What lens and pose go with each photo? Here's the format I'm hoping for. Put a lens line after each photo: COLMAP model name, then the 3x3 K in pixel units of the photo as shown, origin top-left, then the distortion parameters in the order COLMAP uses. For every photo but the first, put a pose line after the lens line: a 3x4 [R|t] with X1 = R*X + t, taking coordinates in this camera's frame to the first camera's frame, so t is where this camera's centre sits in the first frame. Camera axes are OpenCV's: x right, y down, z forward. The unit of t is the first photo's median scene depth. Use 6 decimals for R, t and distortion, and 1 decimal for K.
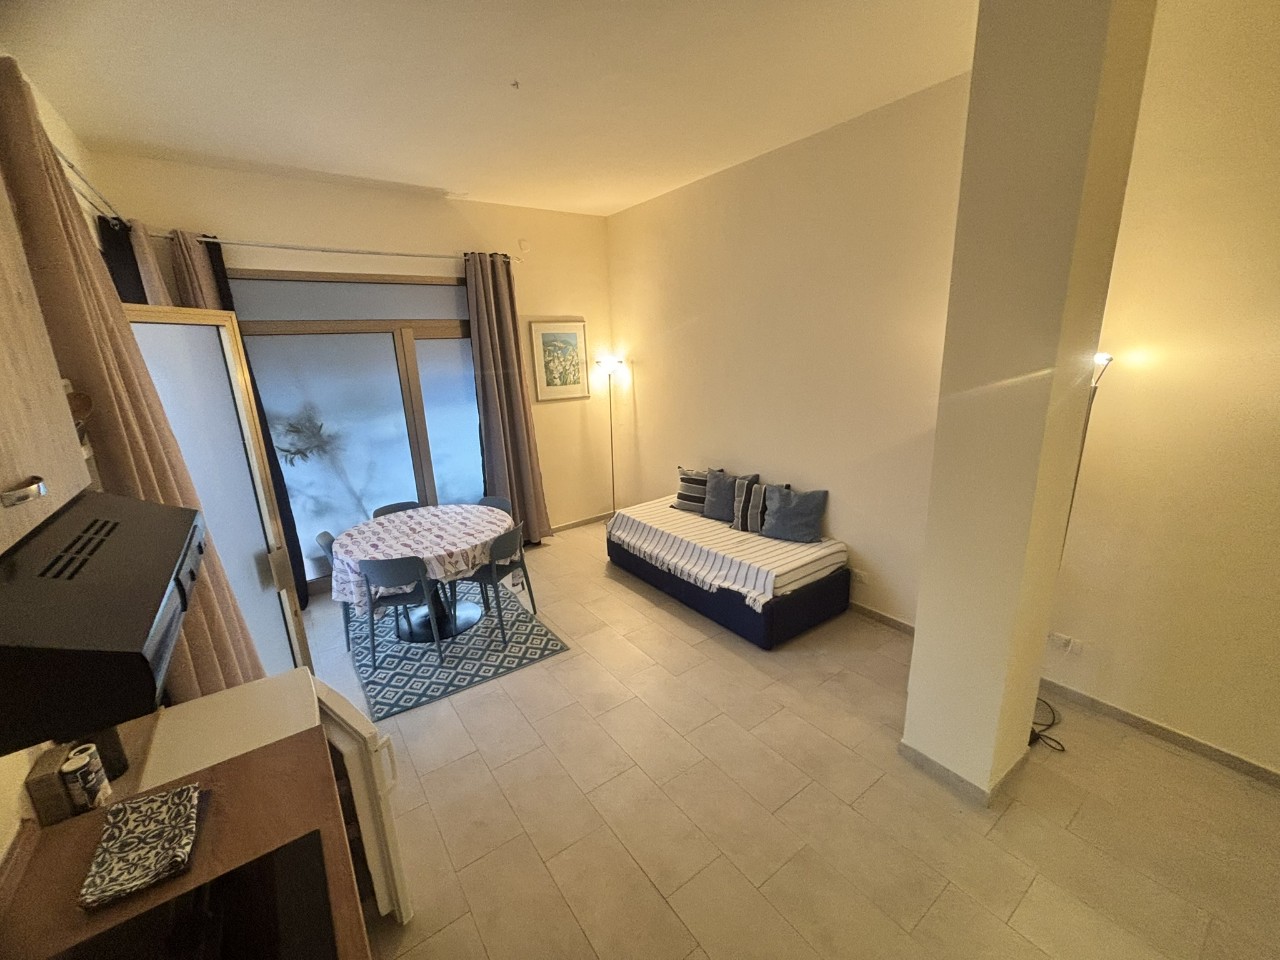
lens RADIAL K [[515.6, 0, 642.9], [0, 515.6, 478.5], [0, 0, 1]] dist [0.017038, -0.006376]
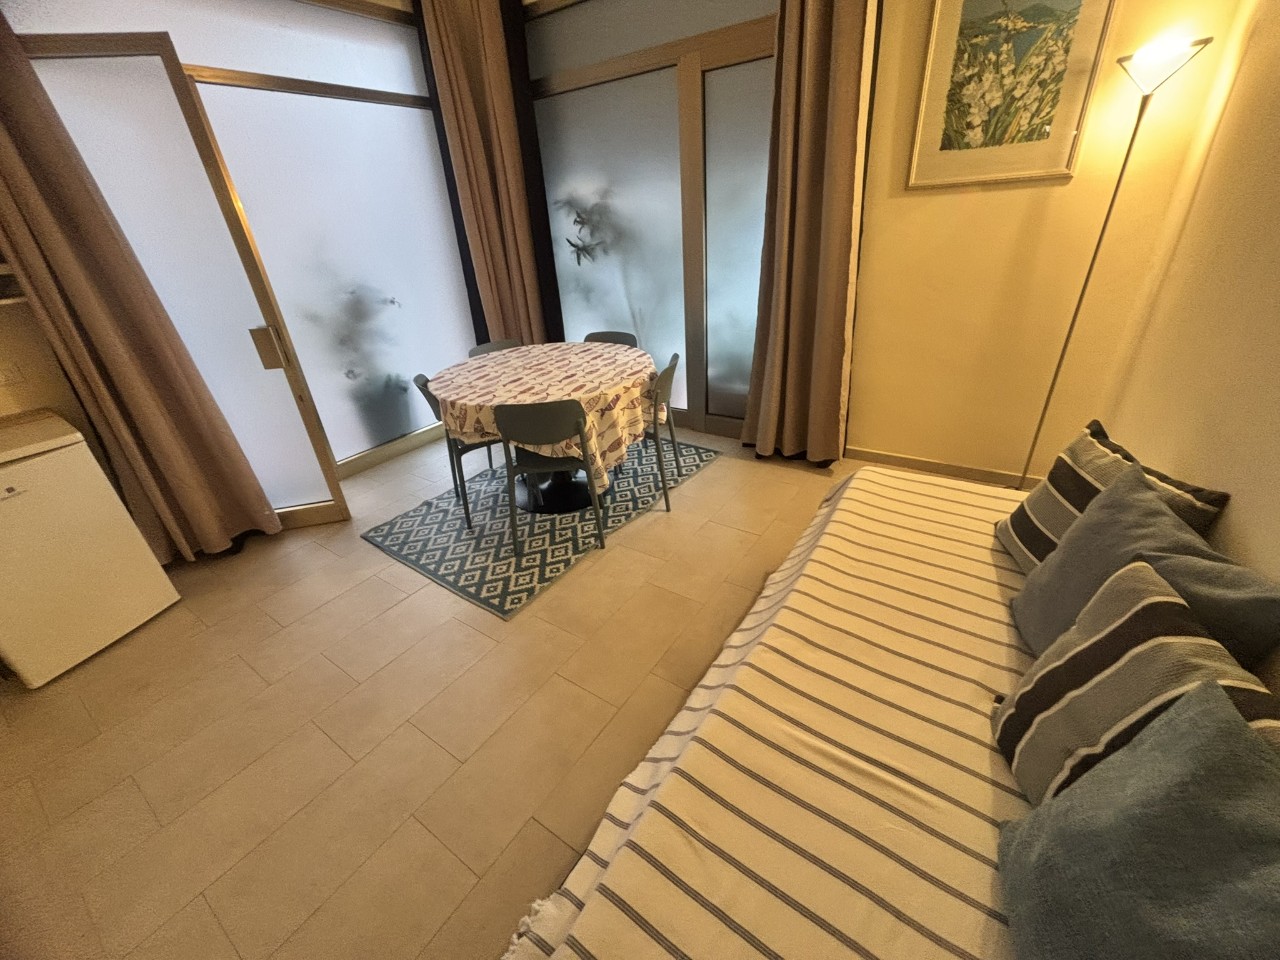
lens RADIAL K [[515.6, 0, 642.9], [0, 515.6, 478.5], [0, 0, 1]] dist [0.017038, -0.006376]
pose [[0.340786, 0.447561, -0.826773, 0.282839], [-0.178978, 0.894216, 0.410298, -0.081747], [0.922948, 0.008150, 0.384839, 0.758133]]
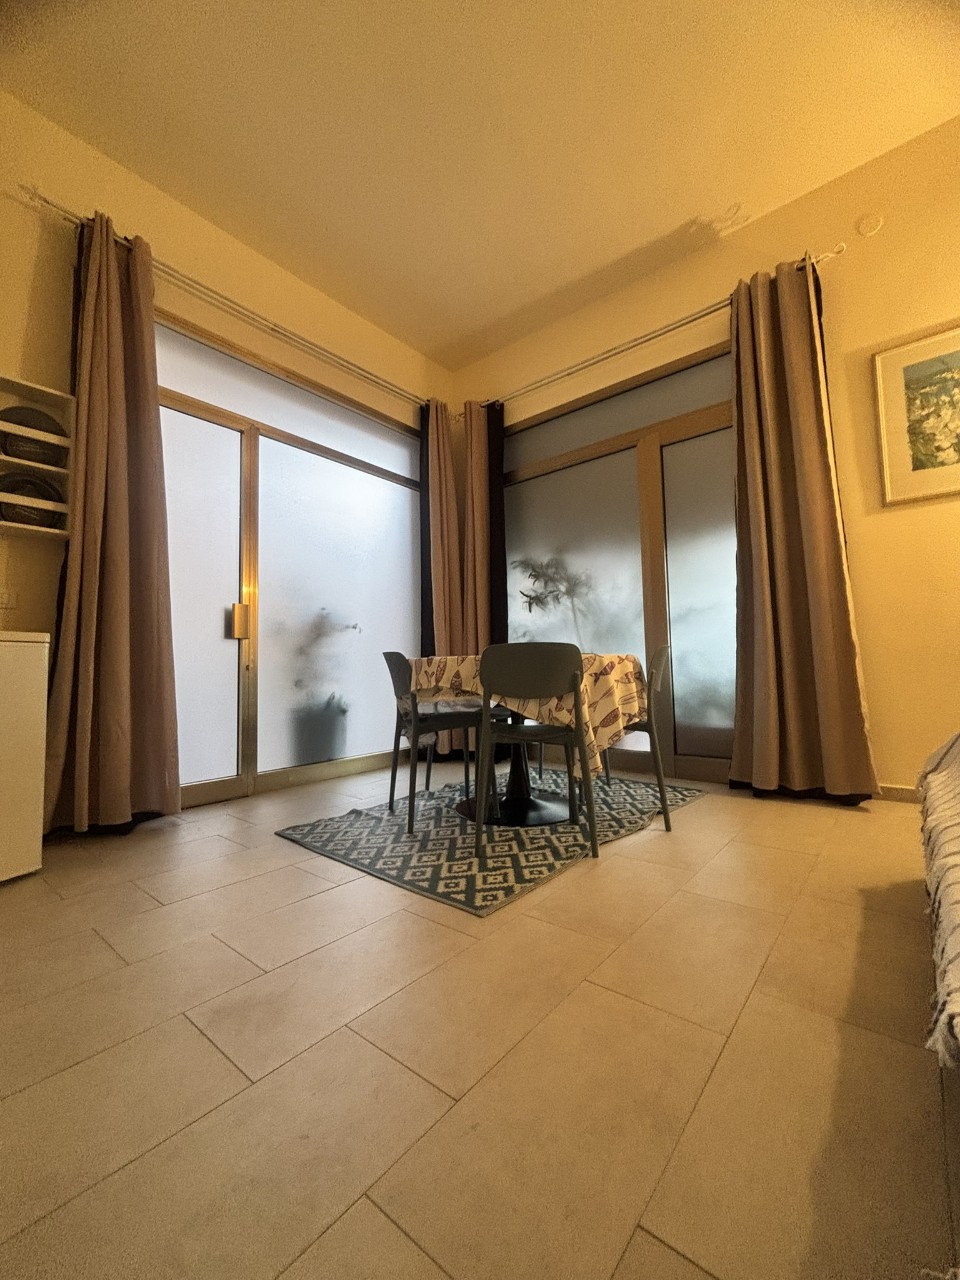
lens RADIAL K [[517.1, 0, 481.5], [0, 517.1, 639.7], [0, 0, 1]] dist [0.005035, -0.000400]
pose [[0.250777, -0.029612, -0.967592, 0.214283], [-0.224451, 0.970515, -0.087874, 0.128078], [0.941665, 0.239214, 0.236737, 0.706657]]
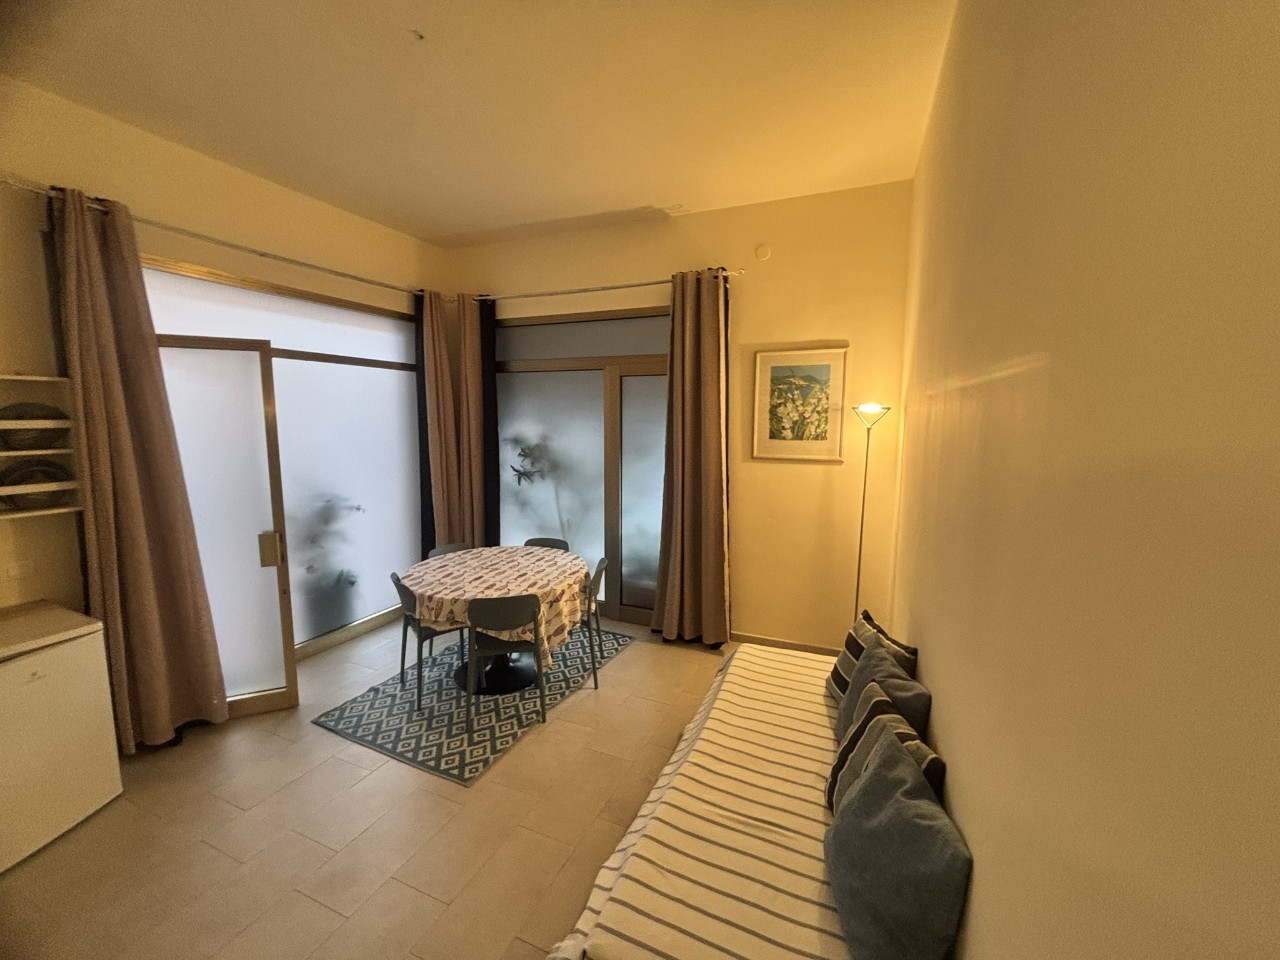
lens RADIAL K [[521.0, 0, 640.3], [0, 521.0, 478.1], [0, 0, 1]] dist [0.003756, -0.000451]
pose [[0.511527, 0.144830, -0.846974, 0.434213], [-0.235789, 0.971515, 0.023722, -0.128389], [0.826283, 0.187573, 0.531105, 0.611274]]
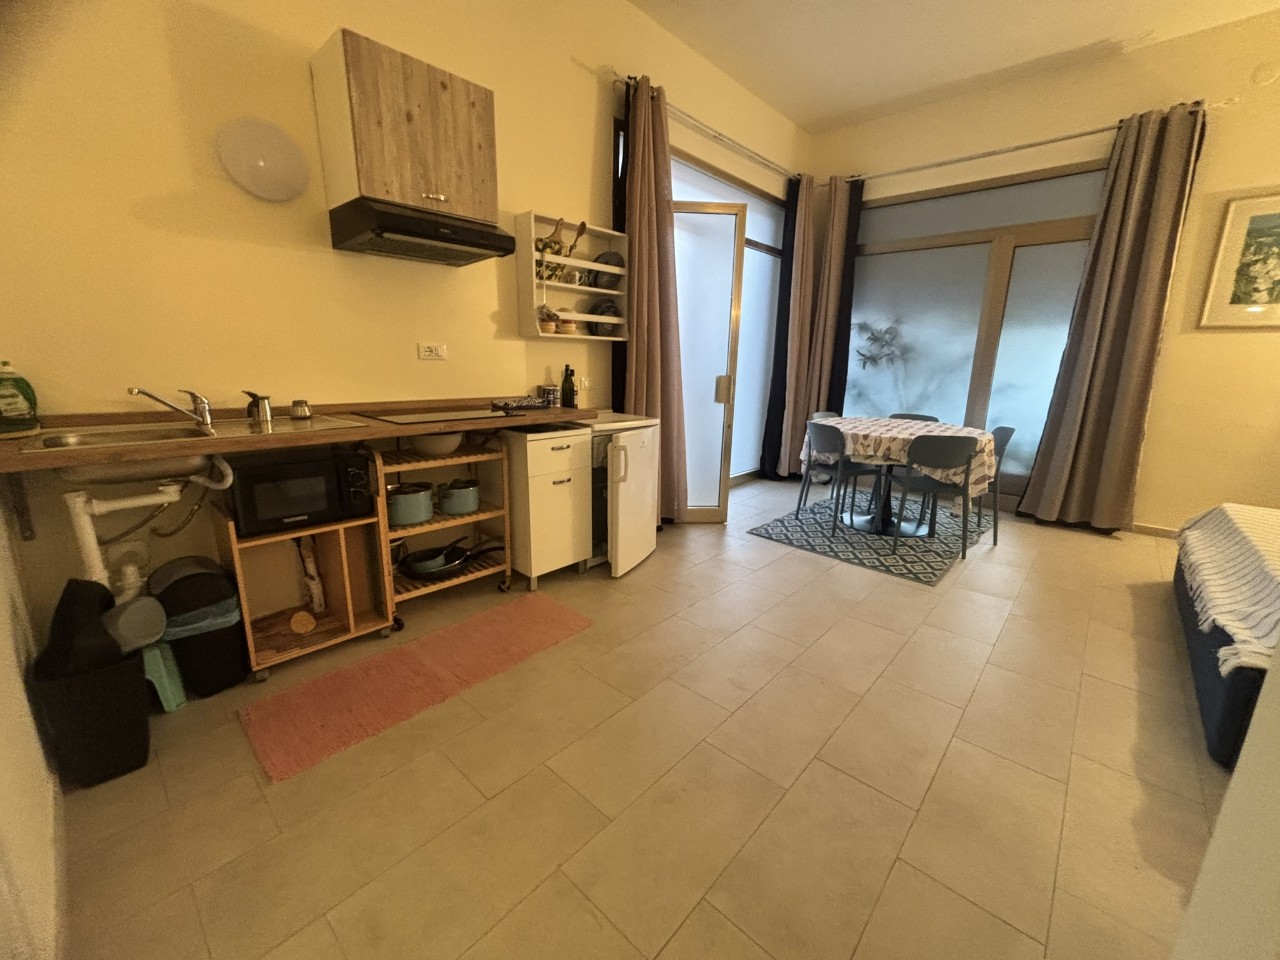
lens RADIAL K [[521.0, 0, 640.3], [0, 521.0, 478.1], [0, 0, 1]] dist [0.003756, -0.000451]
pose [[0.204614, 0.262802, -0.942904, 0.410263], [-0.267328, 0.941667, 0.204446, 0.103966], [0.941631, 0.210232, 0.262933, 0.259660]]
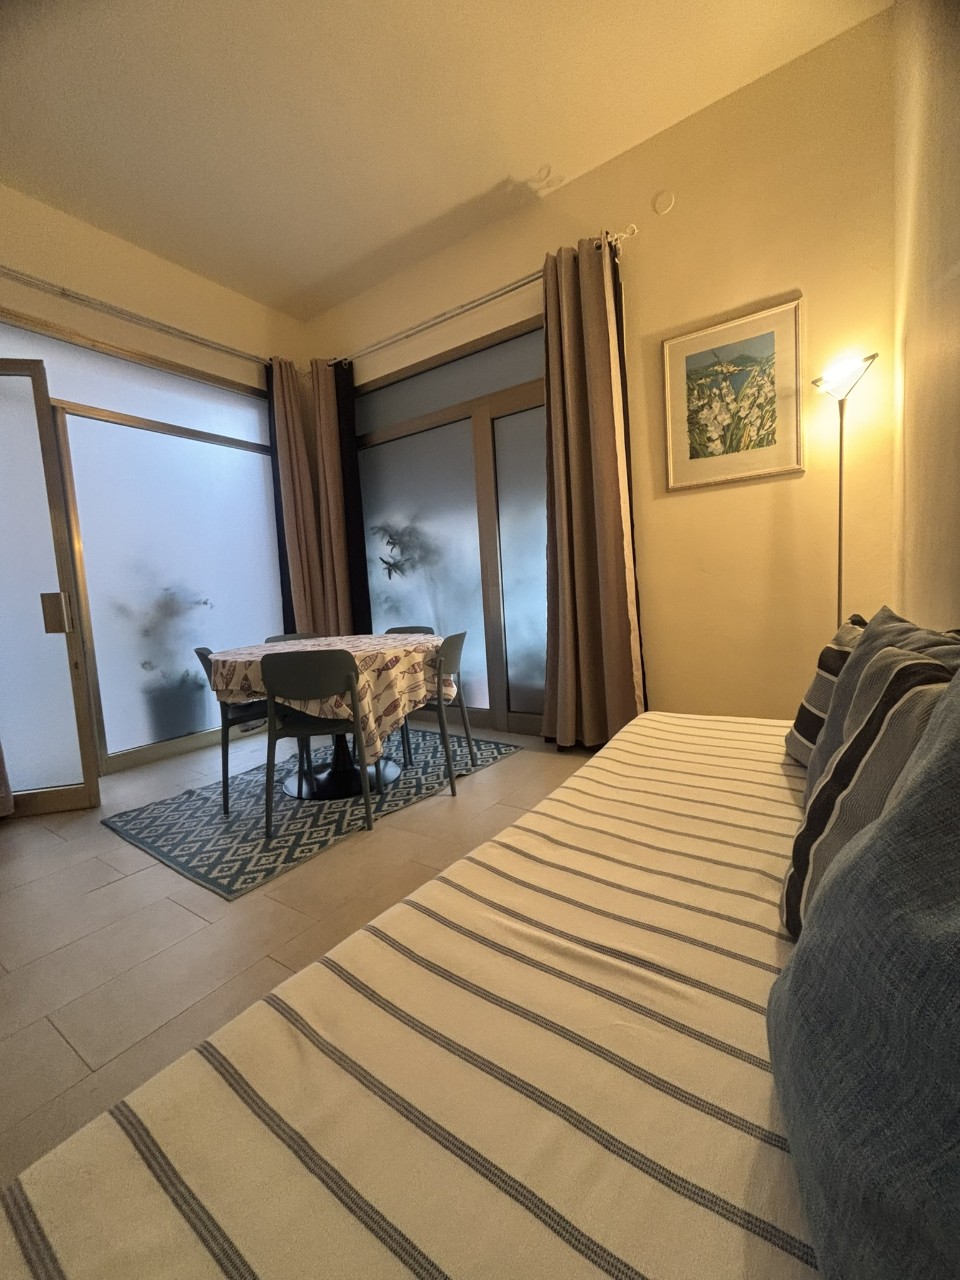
lens RADIAL K [[518.7, 0, 482.9], [0, 518.7, 640.3], [0, 0, 1]] dist [-0.006585, -0.000087]
pose [[0.338344, 0.102329, -0.935442, 0.309712], [-0.184795, 0.981939, 0.040576, 0.018803], [0.922699, 0.159136, 0.351143, 0.839592]]
